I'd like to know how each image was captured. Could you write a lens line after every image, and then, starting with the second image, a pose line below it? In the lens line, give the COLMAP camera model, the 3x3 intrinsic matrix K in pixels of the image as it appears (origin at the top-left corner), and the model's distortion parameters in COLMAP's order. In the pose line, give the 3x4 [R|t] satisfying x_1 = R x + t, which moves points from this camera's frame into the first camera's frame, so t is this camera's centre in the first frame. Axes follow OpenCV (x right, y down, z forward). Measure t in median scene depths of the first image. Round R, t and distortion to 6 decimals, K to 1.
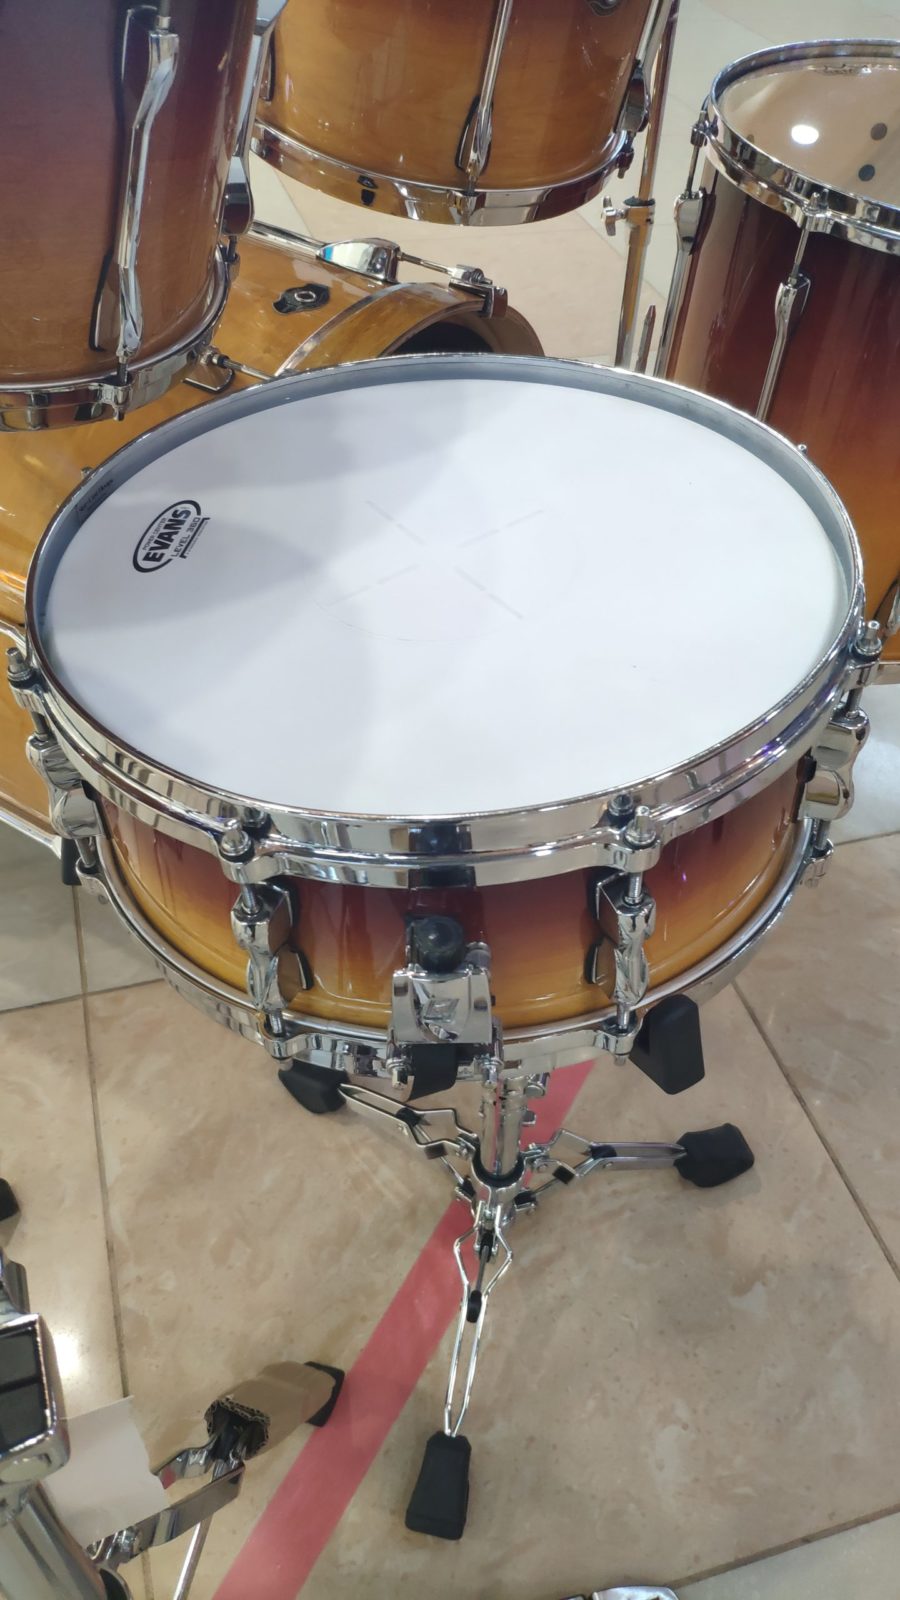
lens RADIAL K [[1248.9, 0, 450.0], [0, 1248.9, 800.0], [0, 0, 1]] dist [0.025095, -0.102285]
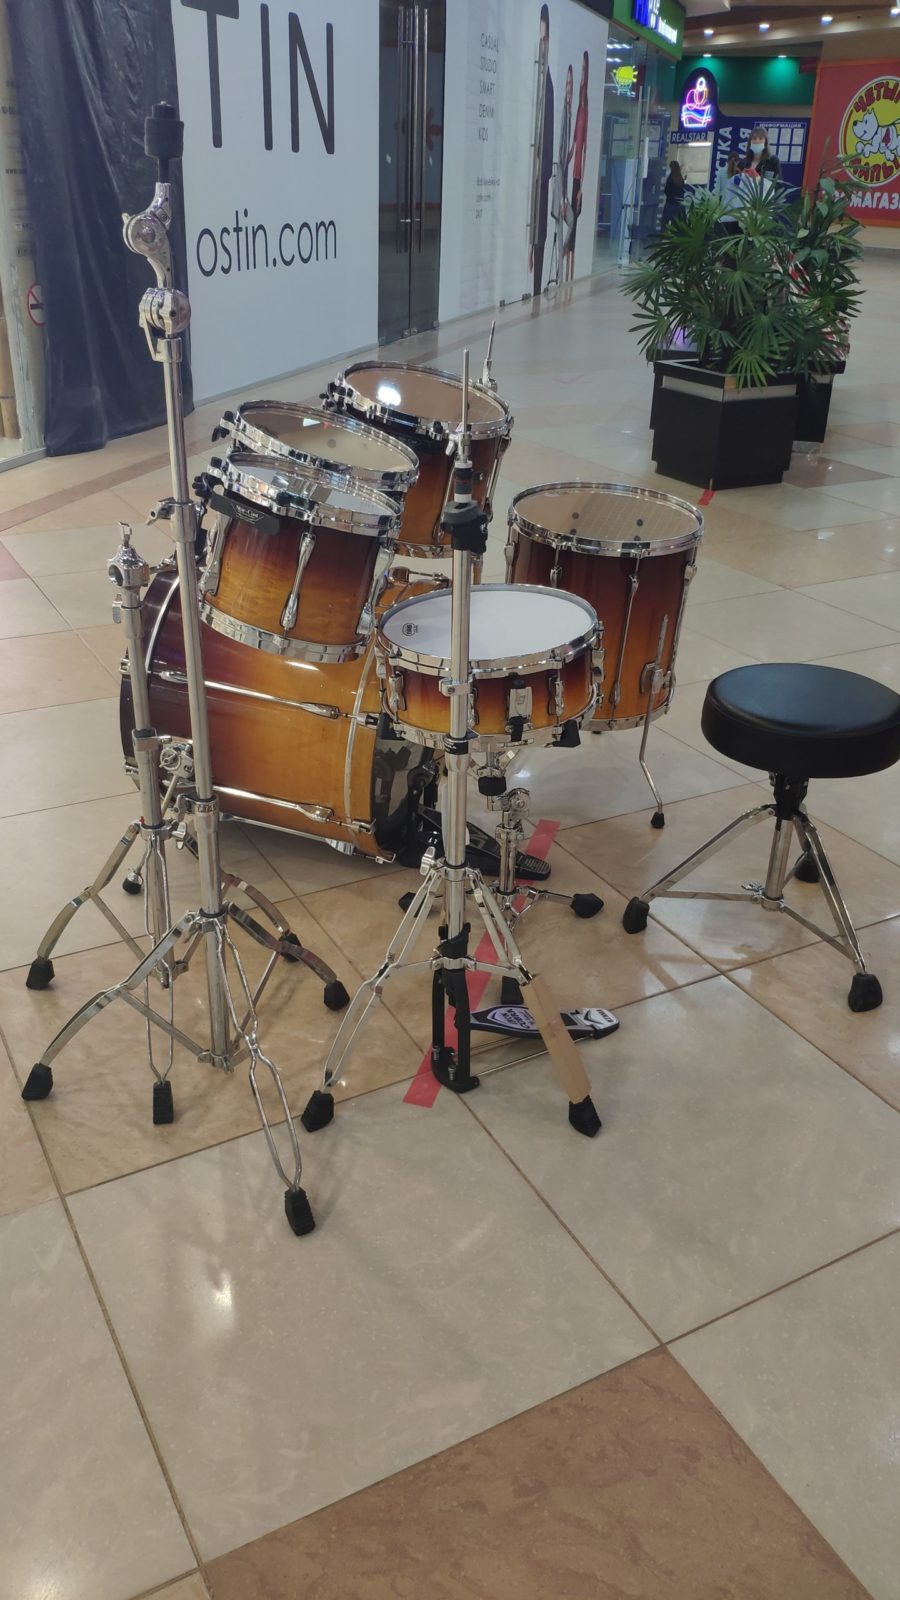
lens RADIAL K [[1248.9, 0, 450.0], [0, 1248.9, 800.0], [0, 0, 1]] dist [0.025095, -0.102285]
pose [[0.976055, -0.108259, 0.188673, -0.505297], [0.156963, 0.951016, -0.266328, 0.736257], [-0.150599, 0.289565, 0.945237, -1.360659]]
